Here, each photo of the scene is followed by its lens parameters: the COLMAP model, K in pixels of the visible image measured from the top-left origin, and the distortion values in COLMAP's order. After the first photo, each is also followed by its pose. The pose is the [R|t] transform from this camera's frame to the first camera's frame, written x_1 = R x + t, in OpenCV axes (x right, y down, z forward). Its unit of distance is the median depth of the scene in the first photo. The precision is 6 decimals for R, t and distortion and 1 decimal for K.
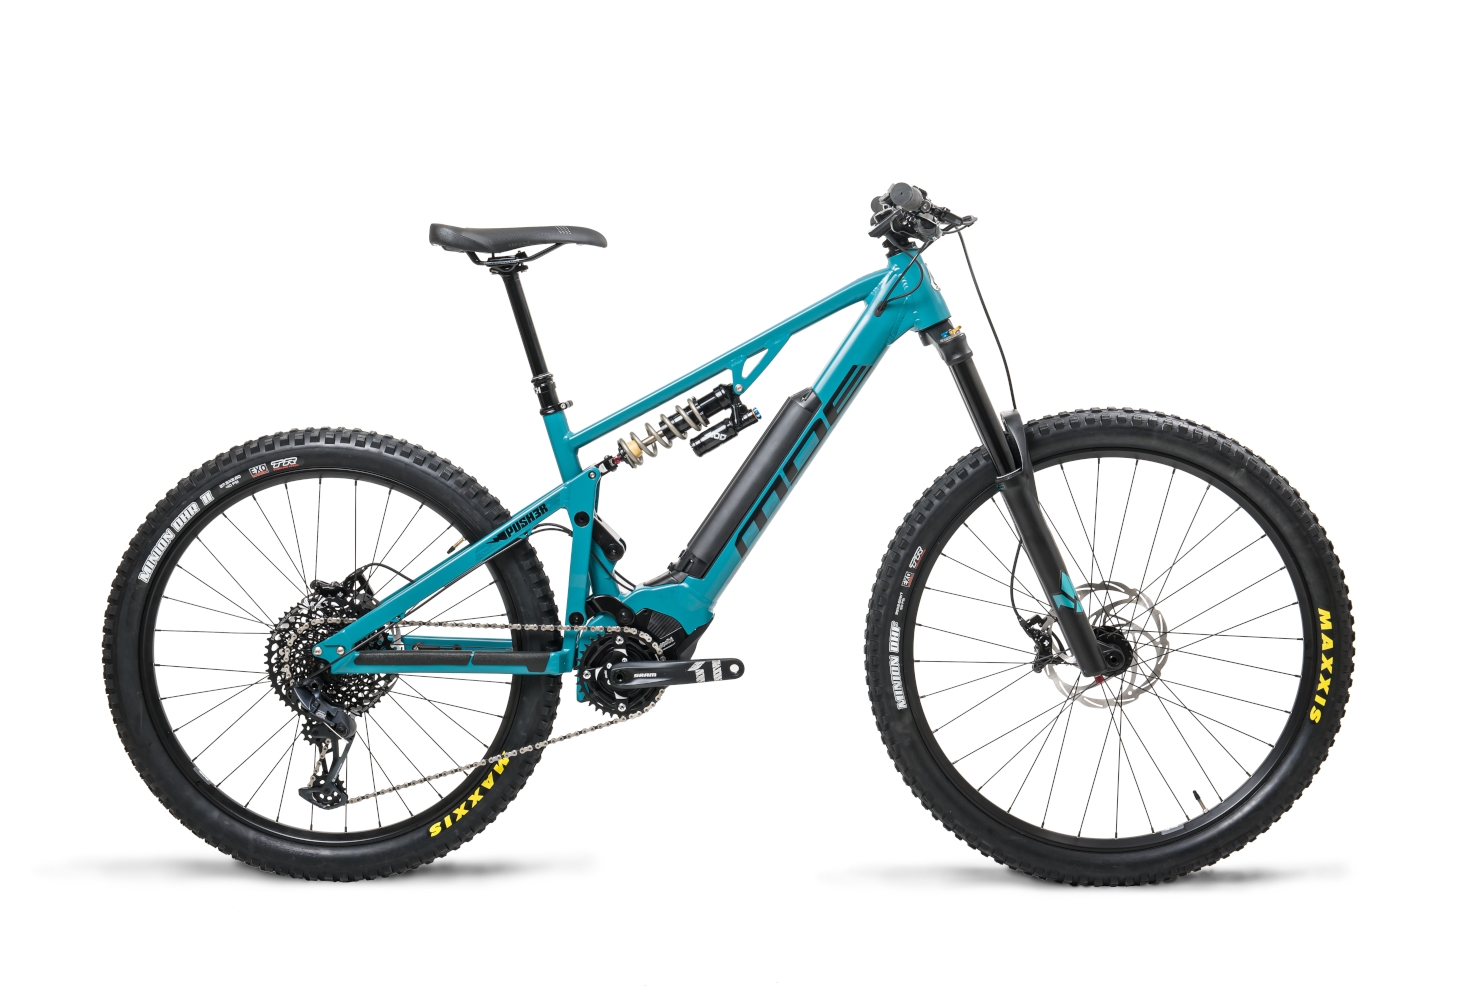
lens RADIAL K [[2418.8, 0, 741.5], [0, 2418.8, 532.3], [0, 0, 1]] dist [-0.022037, 0.010257]
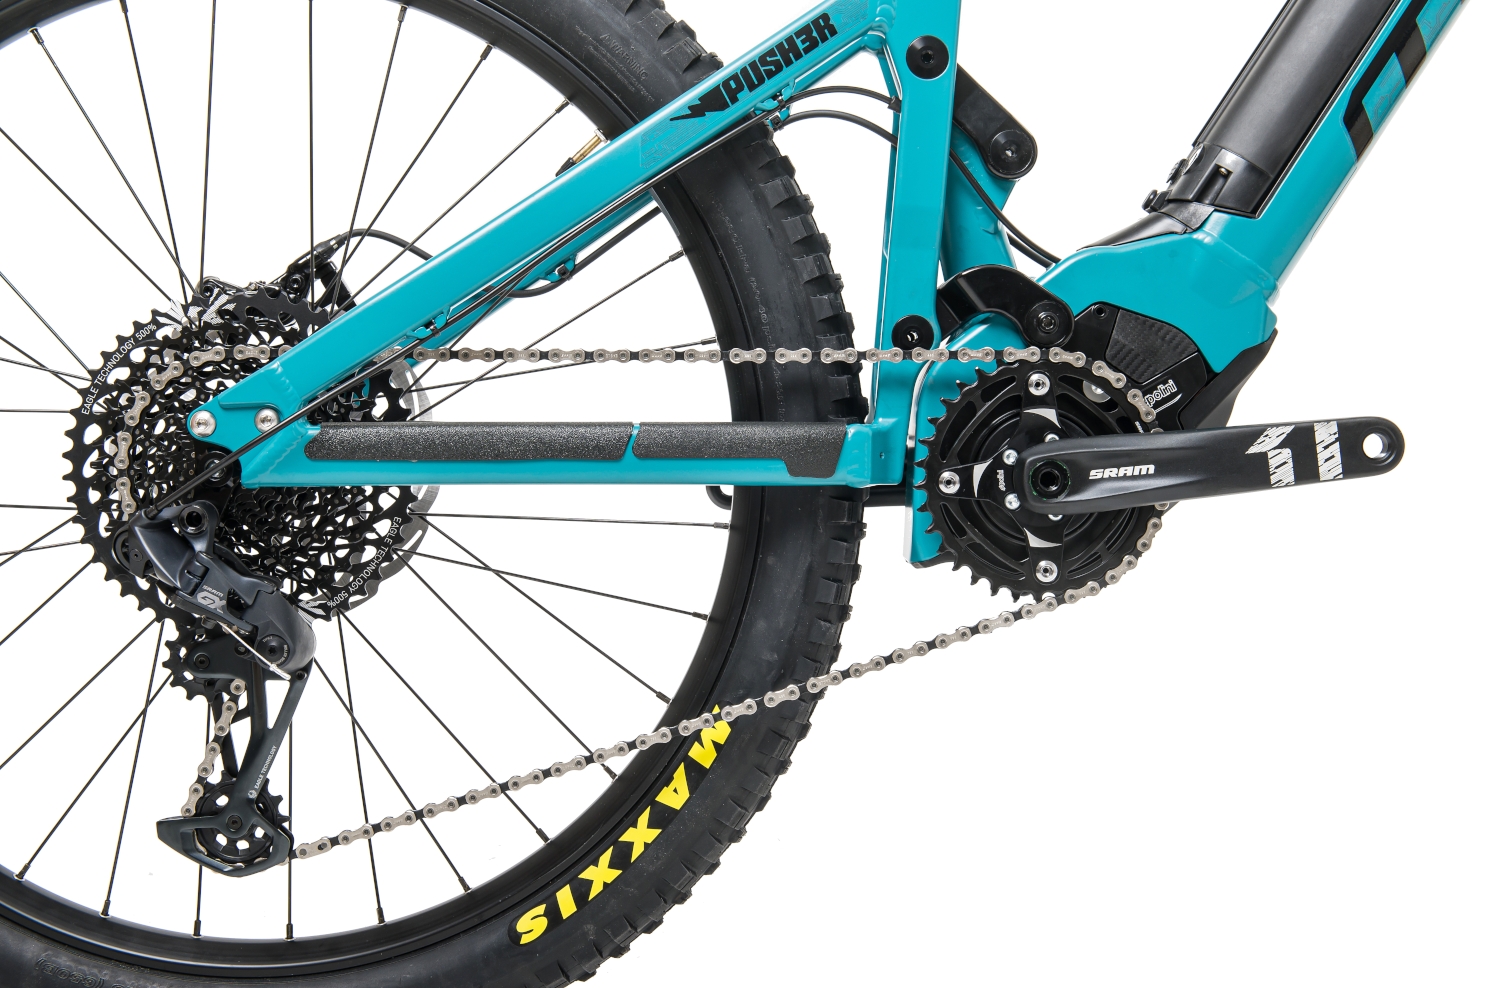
lens RADIAL K [[2213.9, 0, 742.5], [0, 2213.9, 494.0], [0, 0, 1]] dist [0.002779, 0.032827]
pose [[0.999636, -0.018949, 0.019227, -0.101019], [0.020453, 0.996476, -0.081341, 0.086670], [-0.017618, 0.081704, 0.996501, 0.665348]]
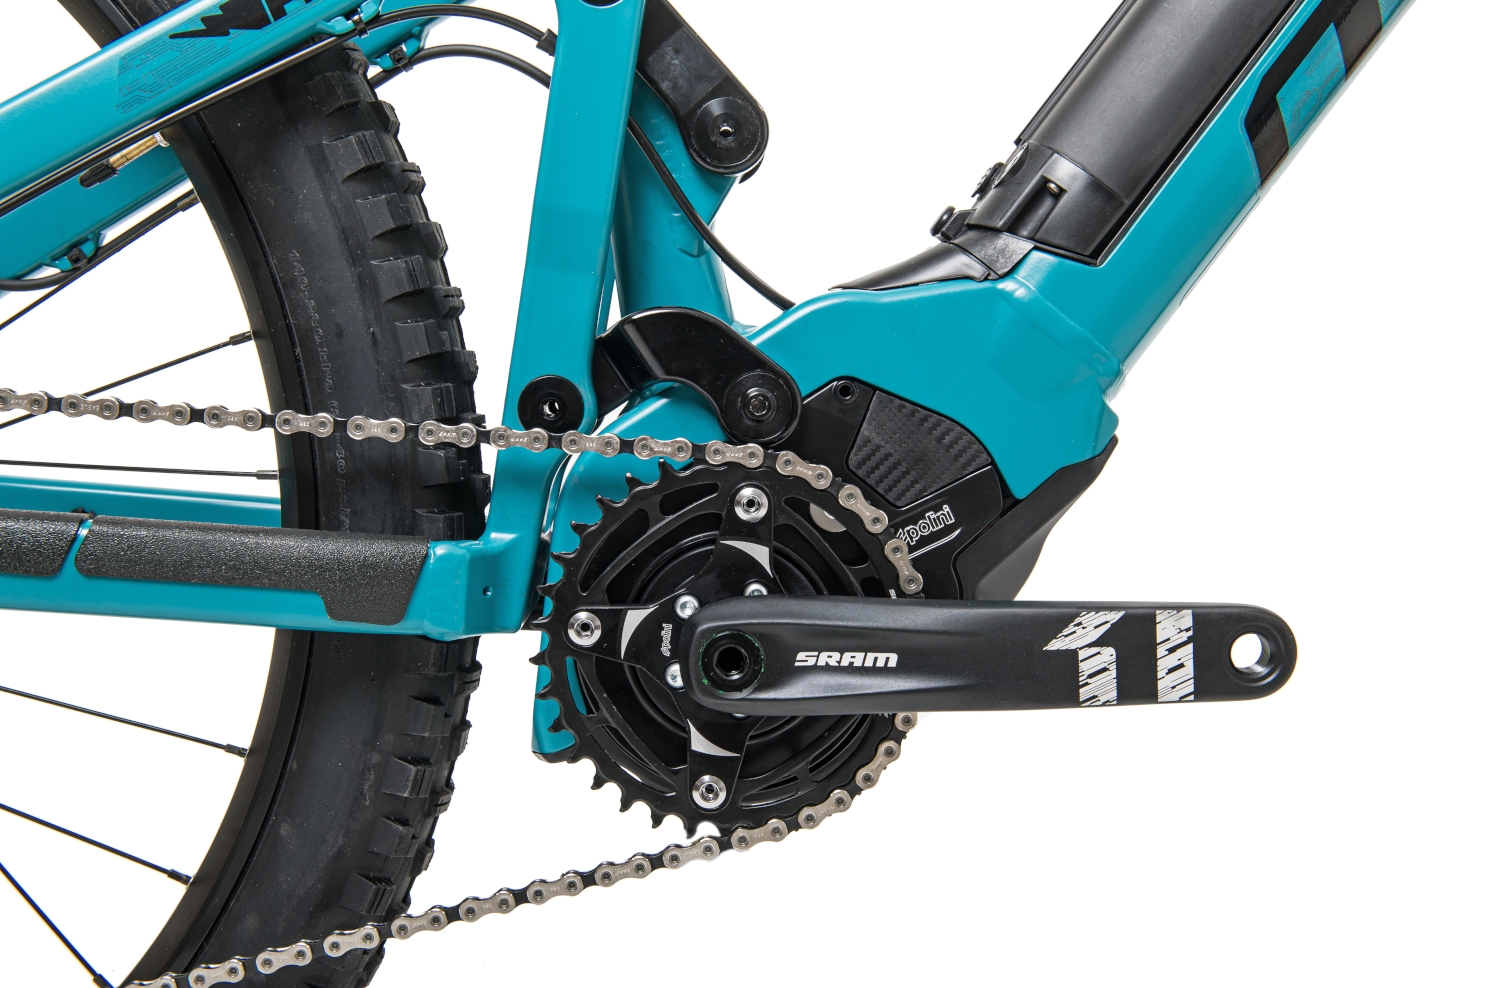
lens RADIAL K [[1888.3, 0, 742.5], [0, 1888.3, 494.0], [0, 0, 1]] dist [-0.017695, -0.015901]
pose [[0.997670, 0.054616, 0.040893, -0.056634], [-0.053356, 0.998085, -0.031298, 0.049007], [-0.042524, 0.029043, 0.998673, 0.814156]]
